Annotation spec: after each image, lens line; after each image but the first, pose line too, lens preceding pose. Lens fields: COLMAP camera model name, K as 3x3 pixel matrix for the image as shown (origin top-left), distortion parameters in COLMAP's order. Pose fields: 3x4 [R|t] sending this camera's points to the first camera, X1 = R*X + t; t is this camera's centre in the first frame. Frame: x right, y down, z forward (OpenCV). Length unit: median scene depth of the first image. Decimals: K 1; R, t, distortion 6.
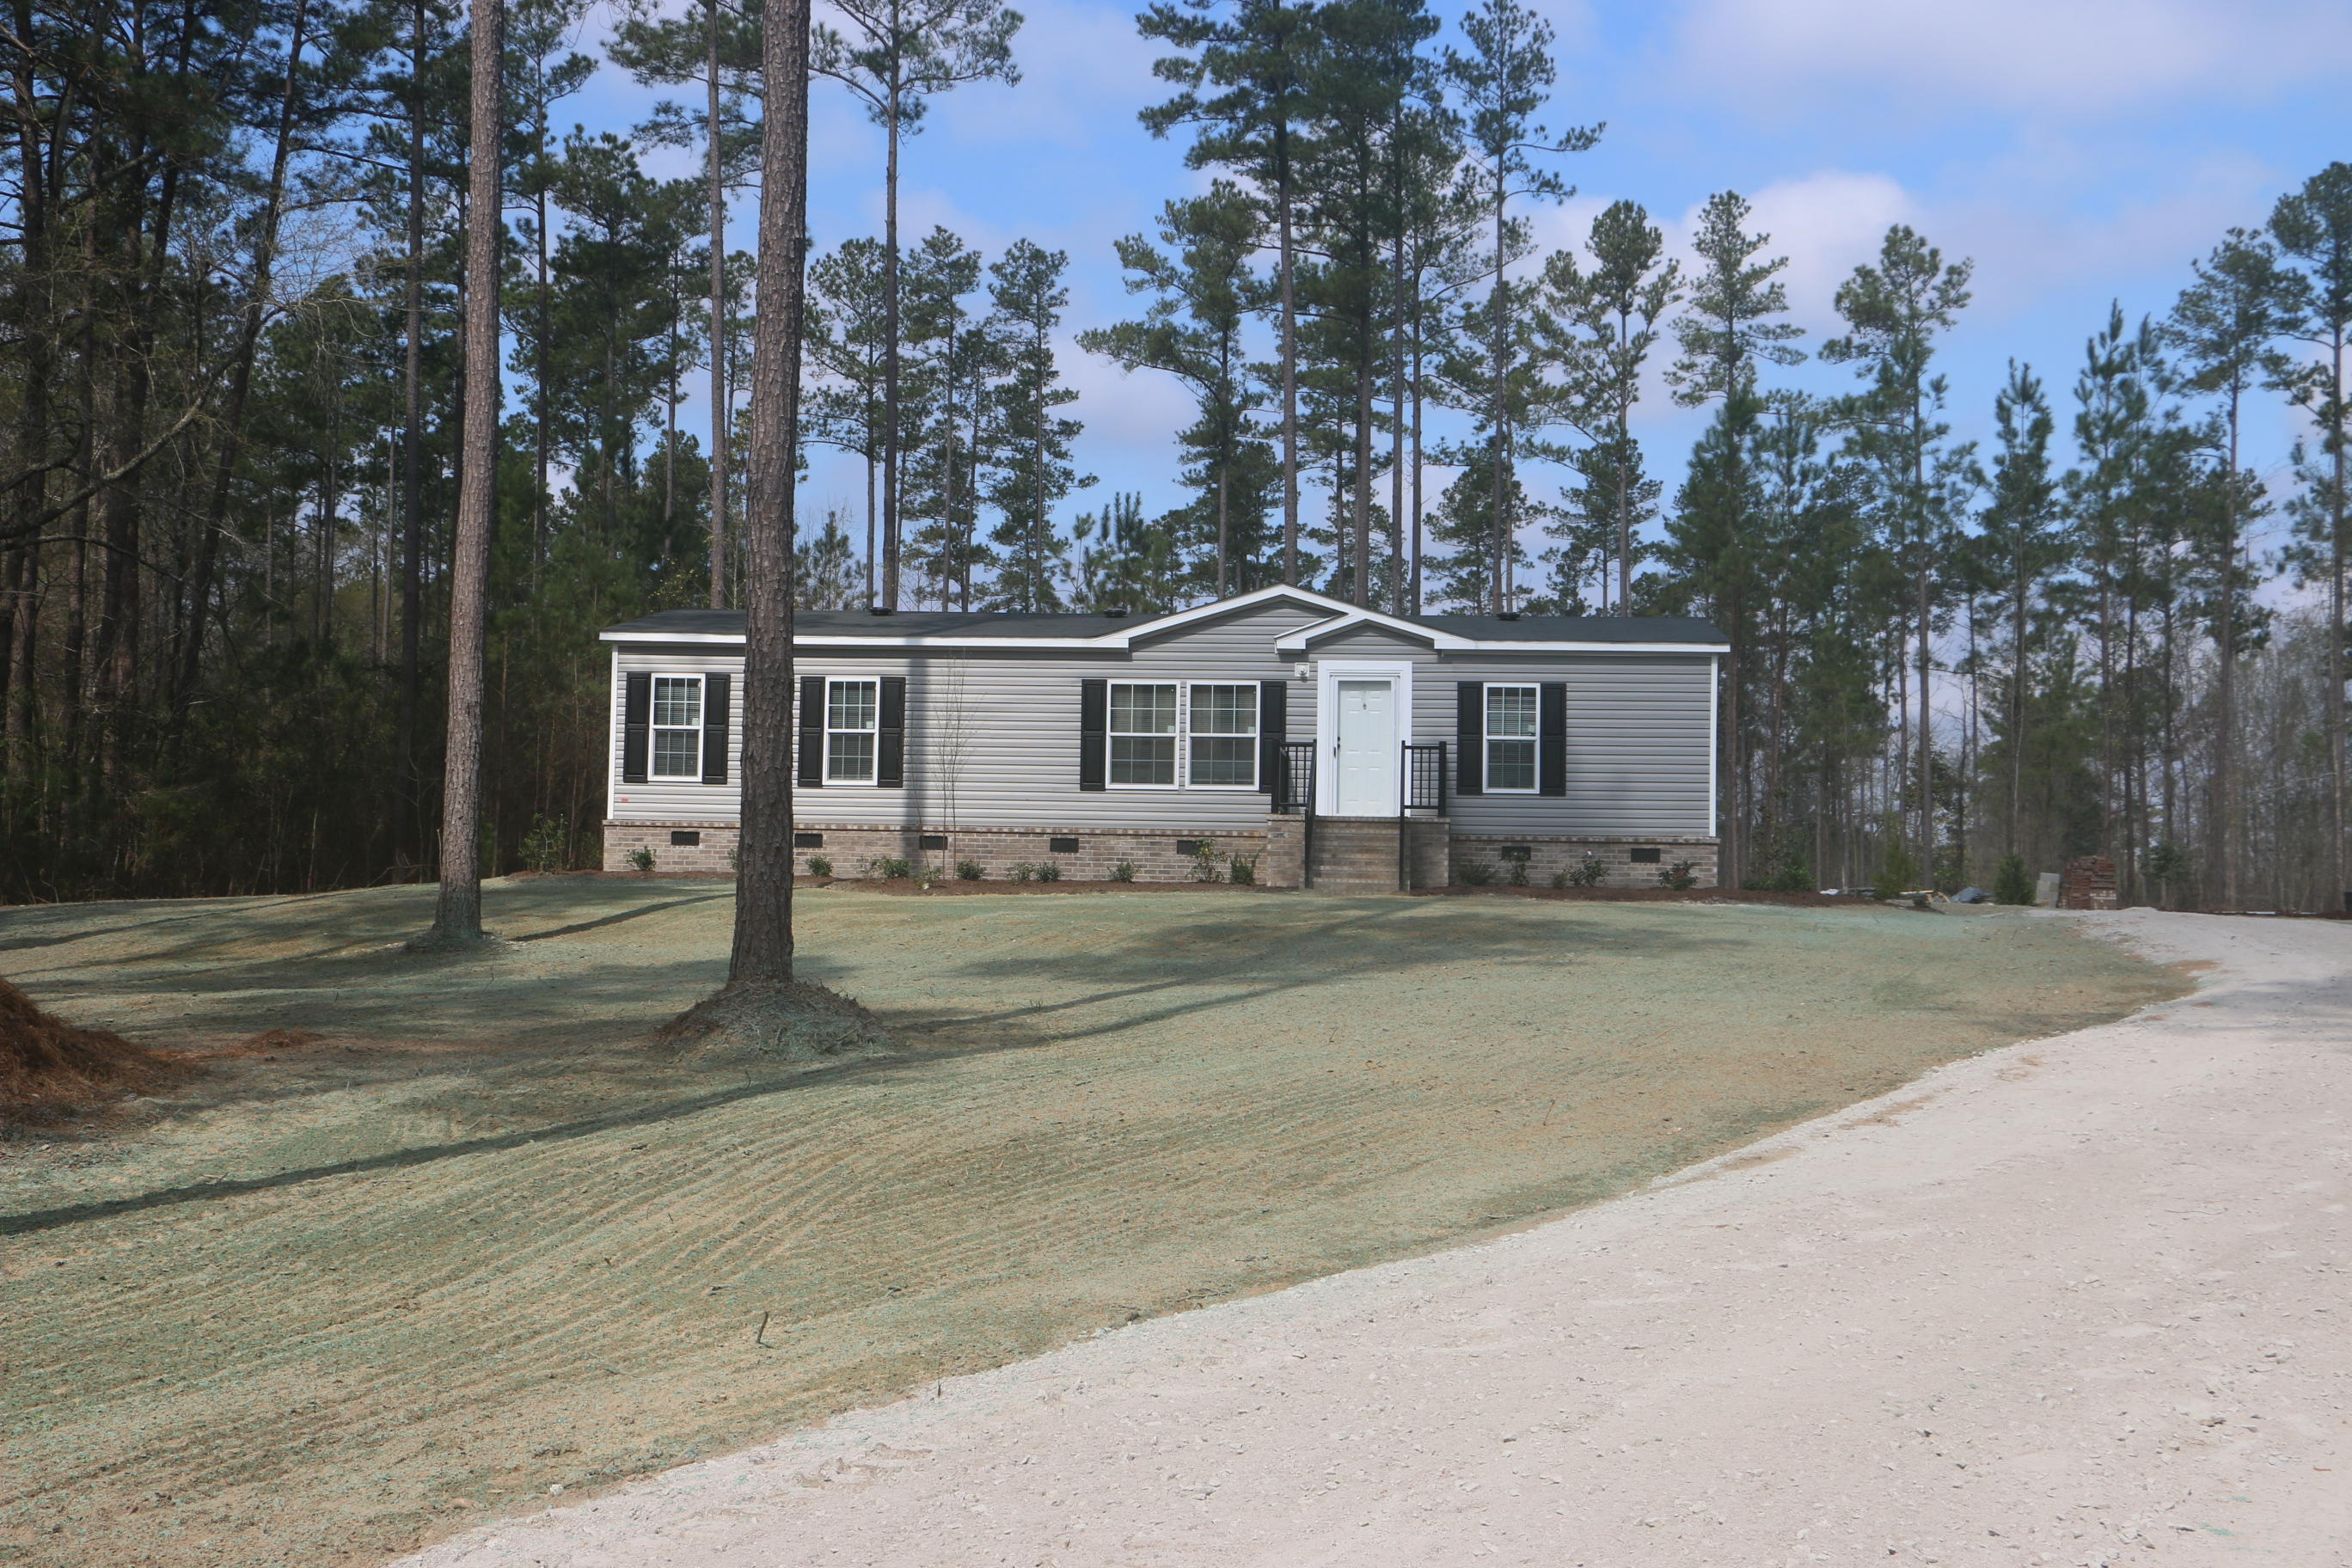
lens RADIAL K [[2851.7, 0, 1176.0], [0, 2851.7, 784.0], [0, 0, 1]] dist [0.004537, 0.066292]
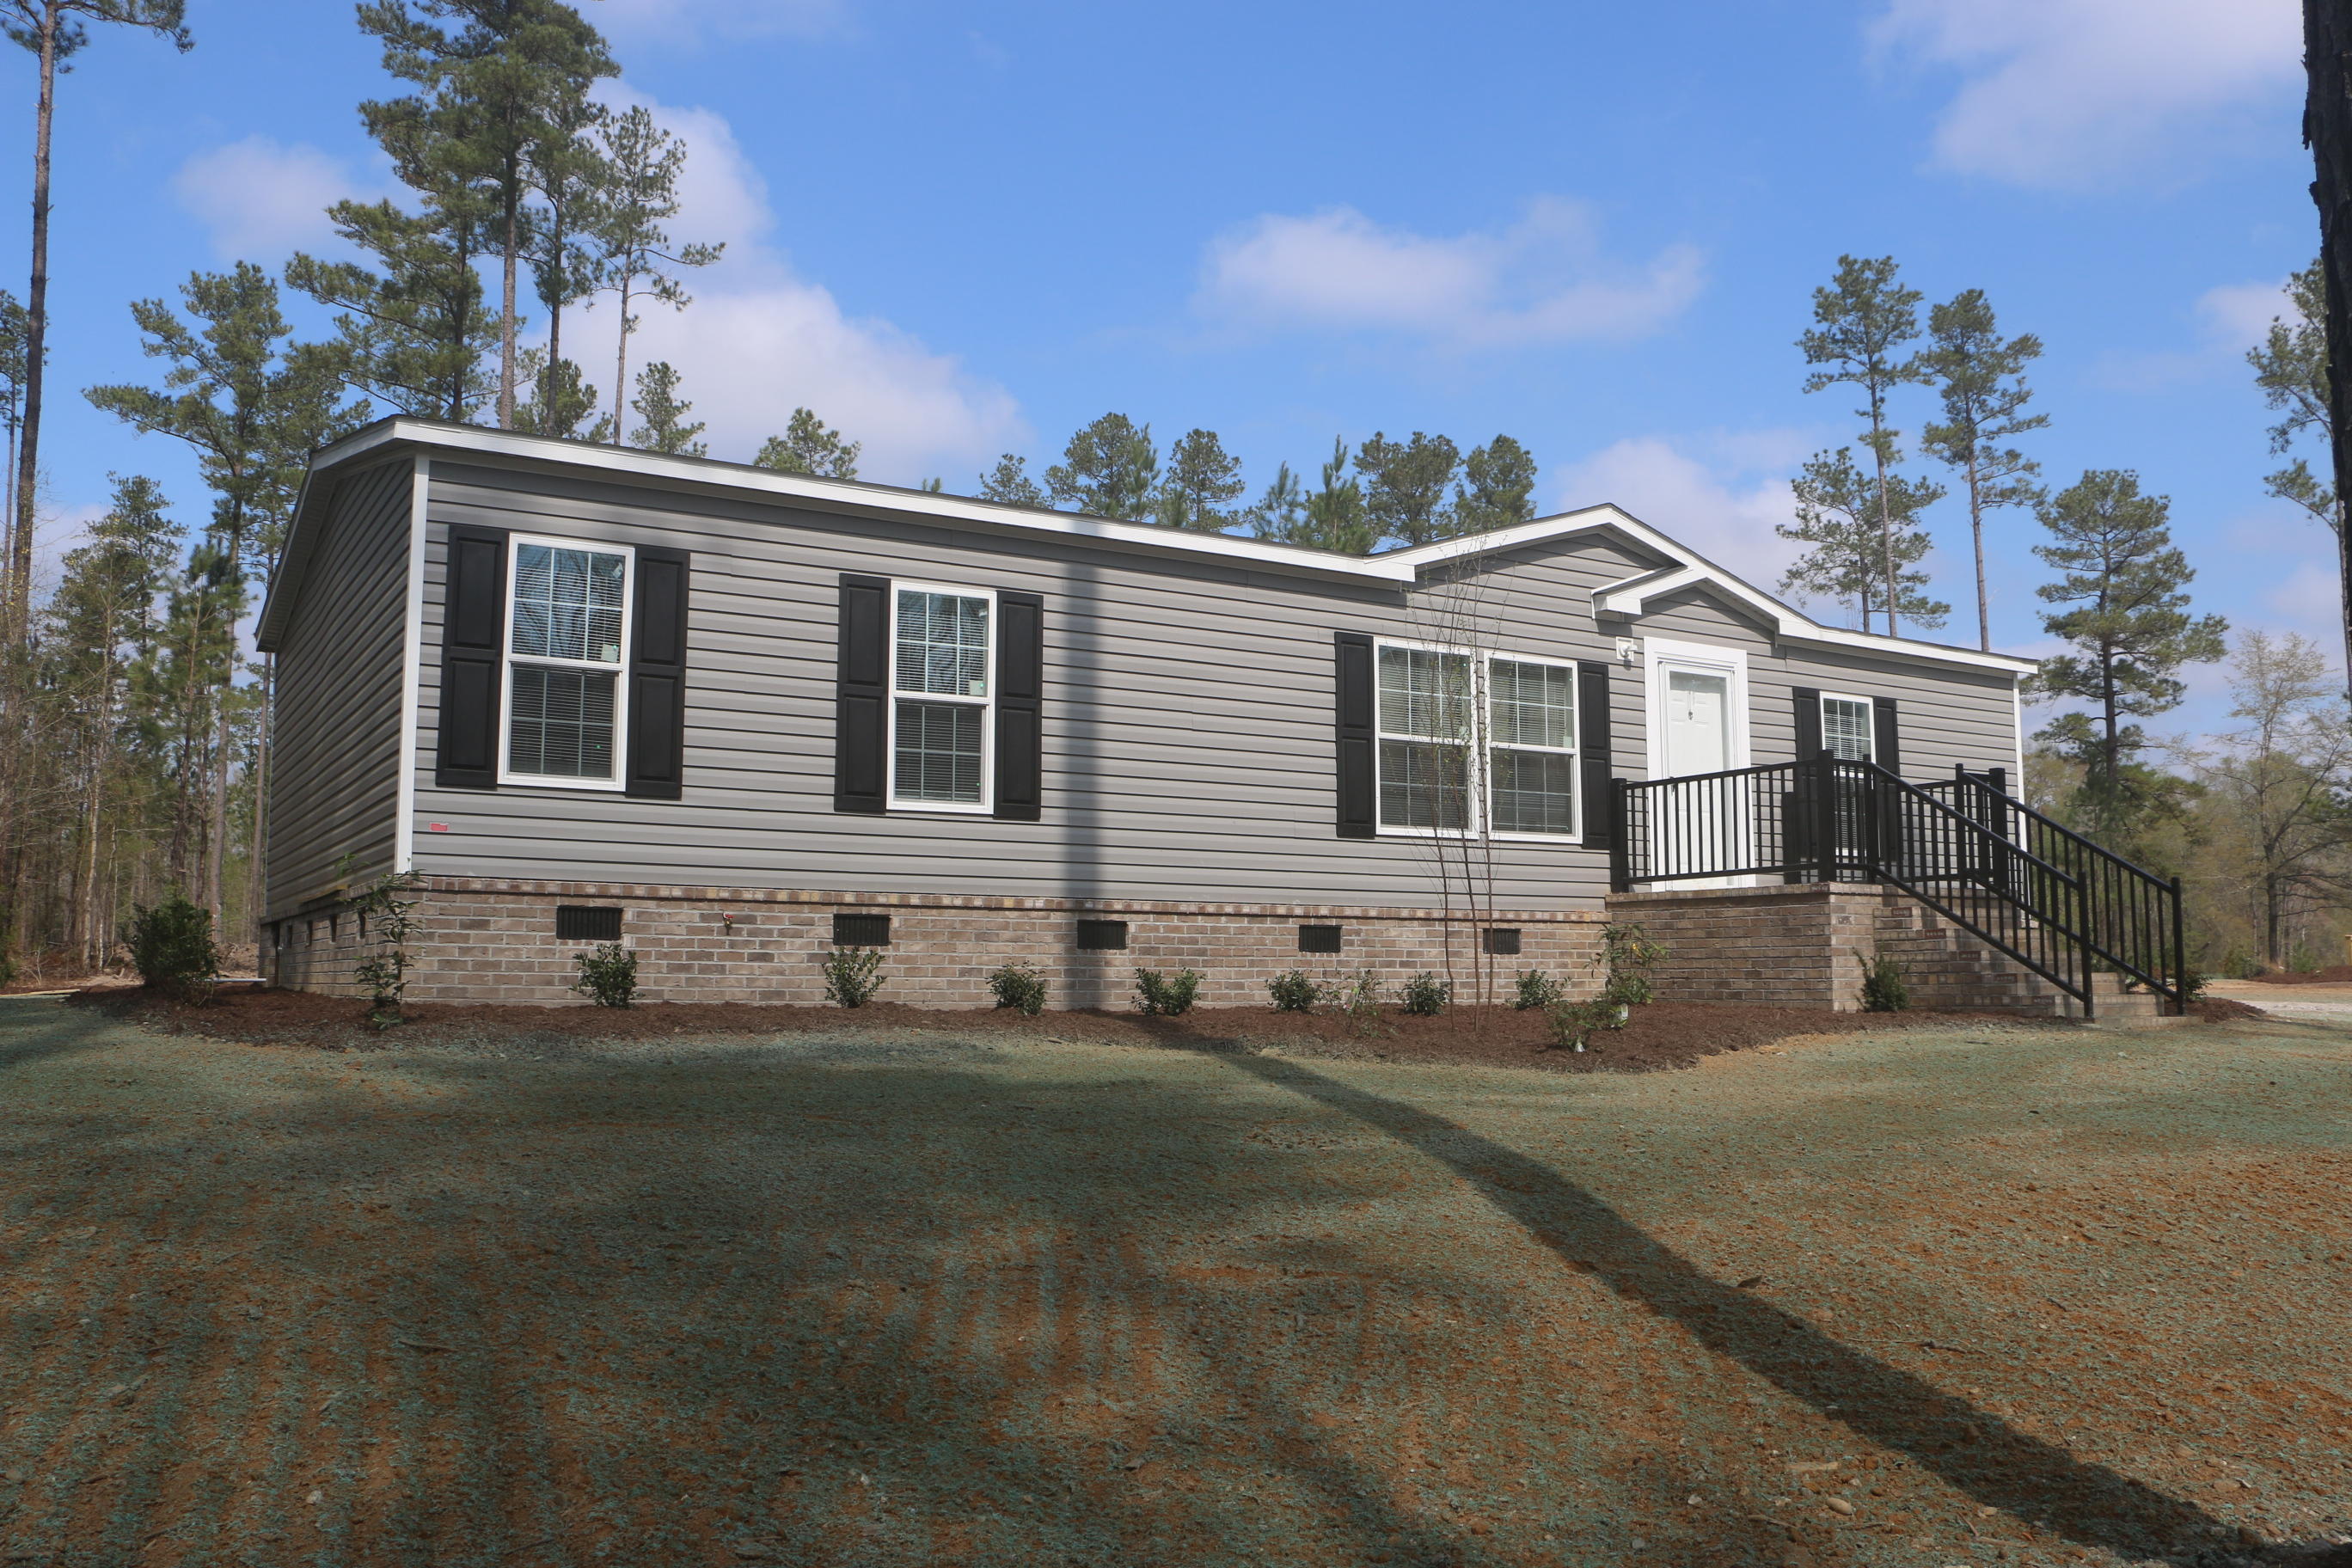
lens RADIAL K [[1905.8, 0, 1176.0], [0, 1905.8, 784.0], [0, 0, 1]] dist [-0.184745, 0.162168]
pose [[0.798068, 0.044243, 0.600941, -0.124959], [-0.017148, 0.998564, -0.050745, 0.005078], [-0.602324, 0.030193, 0.797681, 0.333582]]
